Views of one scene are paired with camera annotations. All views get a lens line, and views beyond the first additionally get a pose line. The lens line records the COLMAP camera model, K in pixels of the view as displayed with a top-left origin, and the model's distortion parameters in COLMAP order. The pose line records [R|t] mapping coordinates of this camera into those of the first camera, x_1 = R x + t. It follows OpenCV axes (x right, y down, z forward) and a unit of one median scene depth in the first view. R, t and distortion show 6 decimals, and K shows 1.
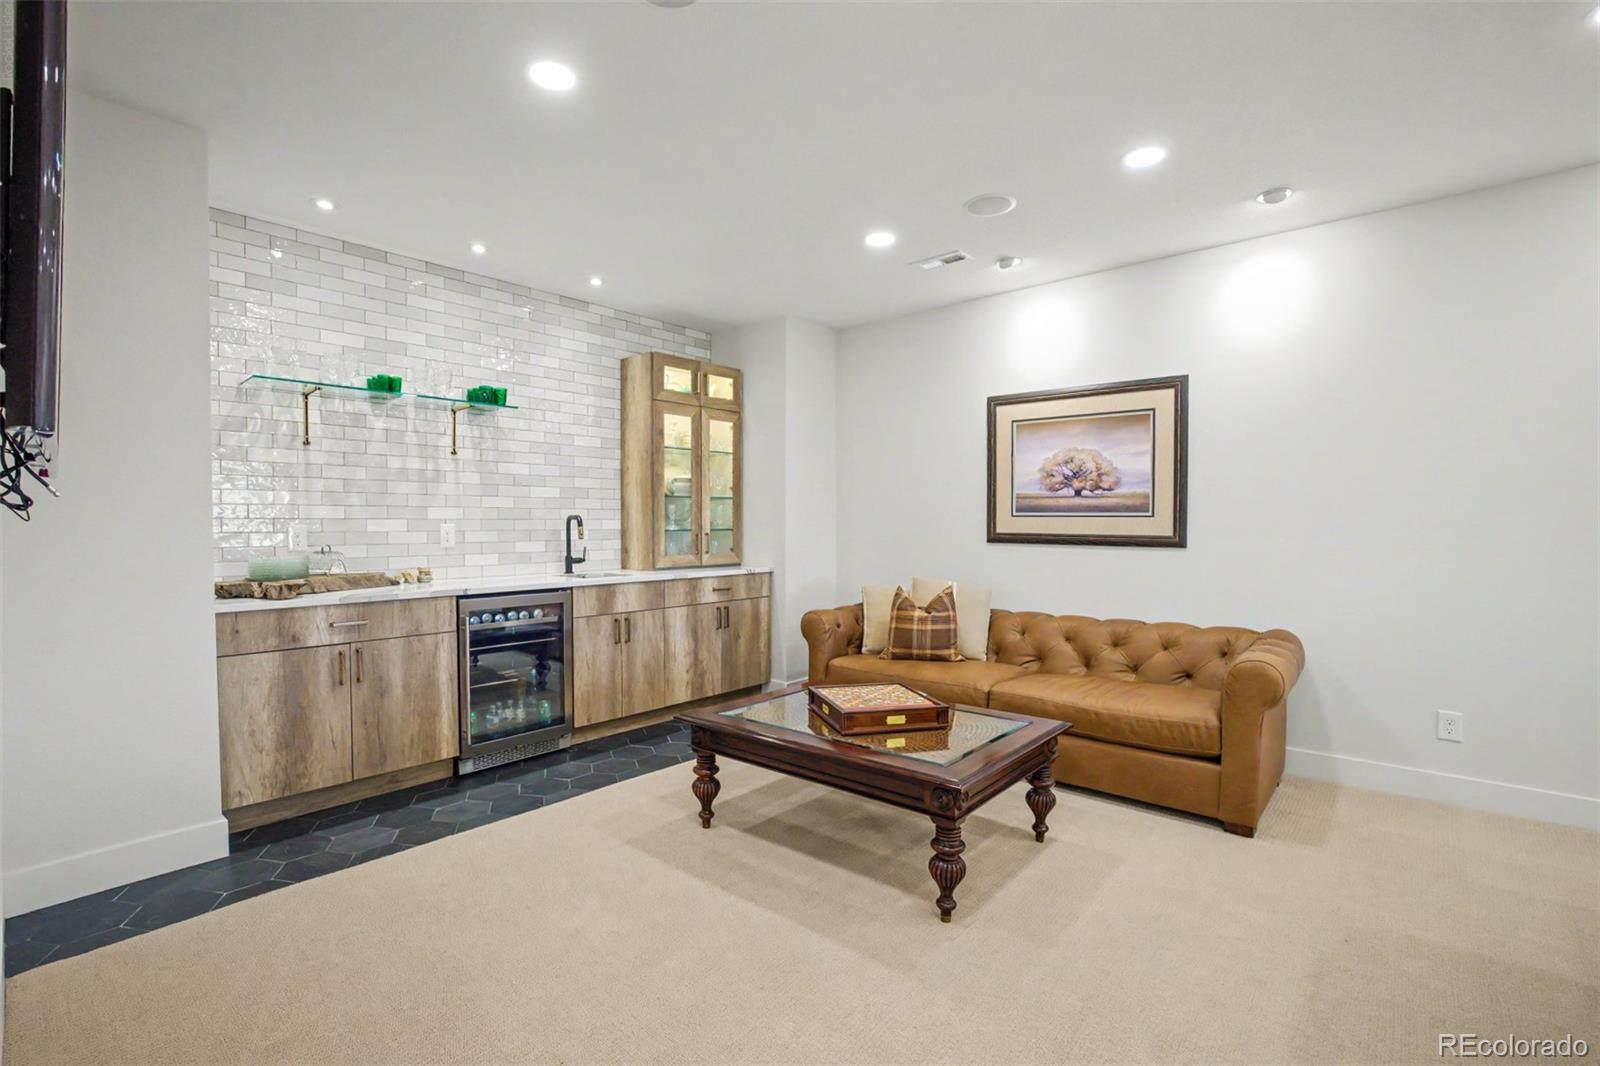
lens RADIAL K [[717.5, 0, 800.0], [0, 717.5, 533.0], [0, 0, 1]] dist [-0.048564, 0.016158]
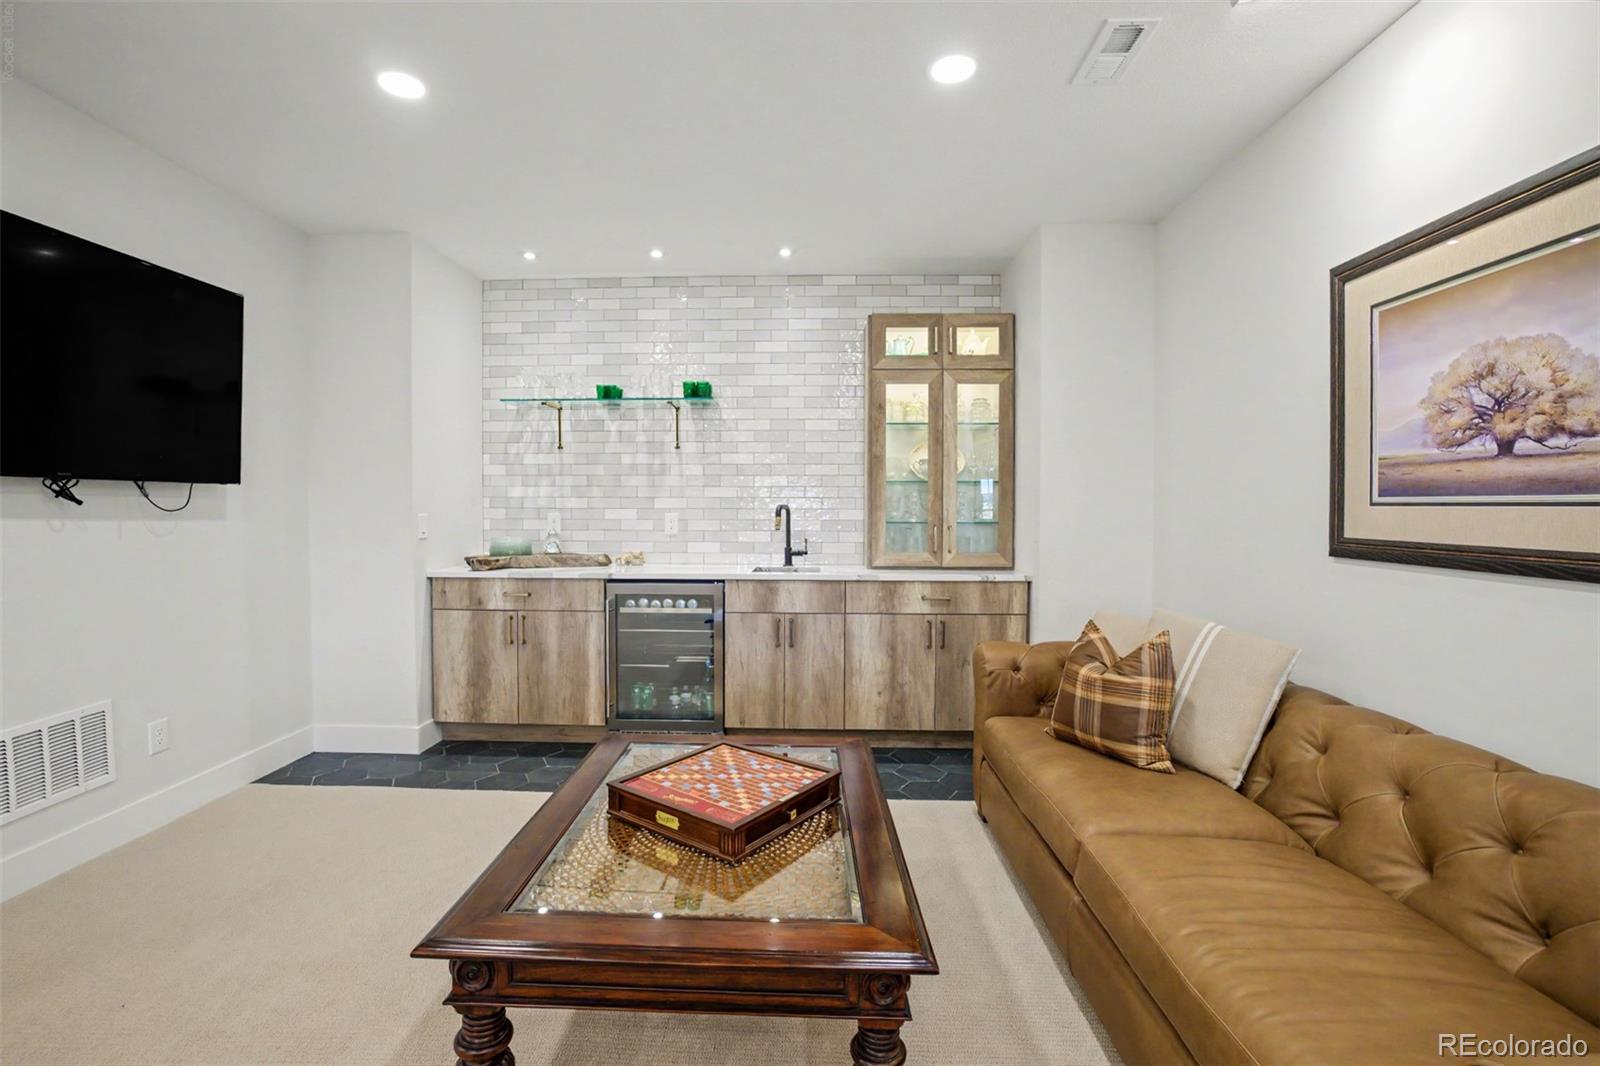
lens RADIAL K [[709.6, 0, 794.5], [0, 709.6, 520.5], [0, 0, 1]] dist [-0.048719, 0.017521]
pose [[0.635784, 0.014135, -0.771738, 0.439693], [-0.015649, 0.999863, 0.005421, -0.009792], [0.771709, 0.008630, 0.635918, 0.433901]]
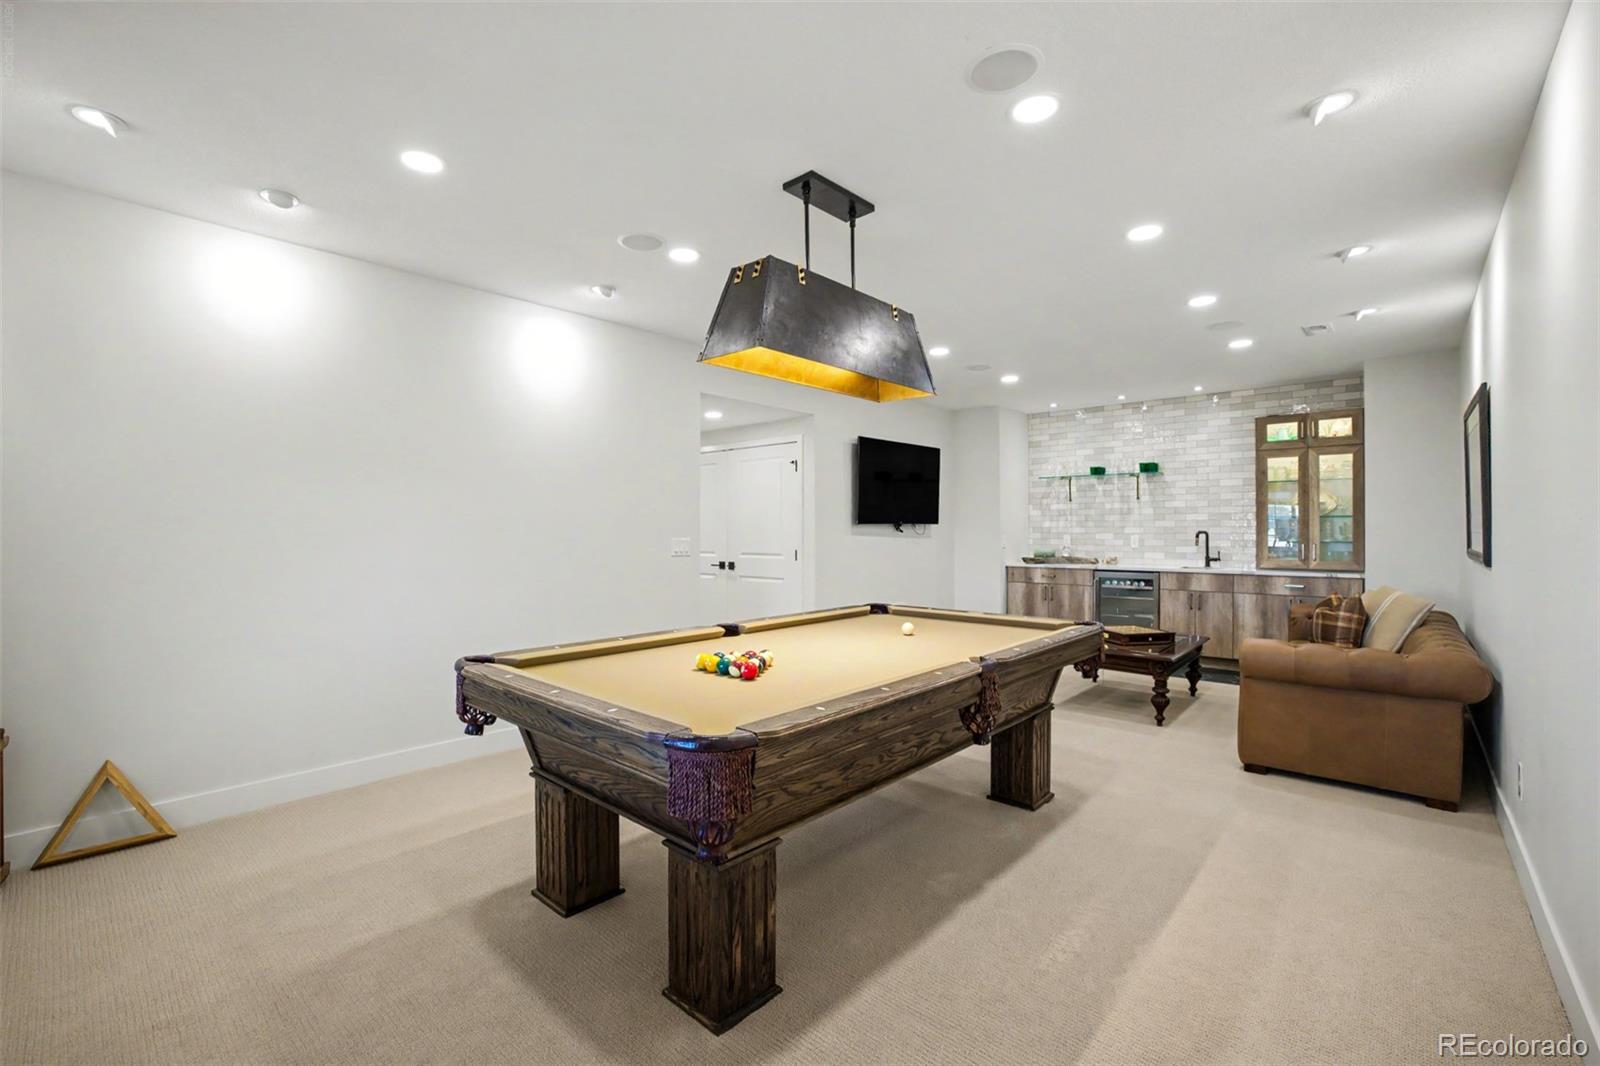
lens RADIAL K [[702.4, 0, 792.2], [0, 702.4, 528.3], [0, 0, 1]] dist [-0.047417, 0.020063]
pose [[-0.009487, -0.002886, -0.999951, 1.328186], [-0.015628, 0.999874, -0.002738, -0.012624], [0.999833, 0.015601, -0.009531, 0.087426]]
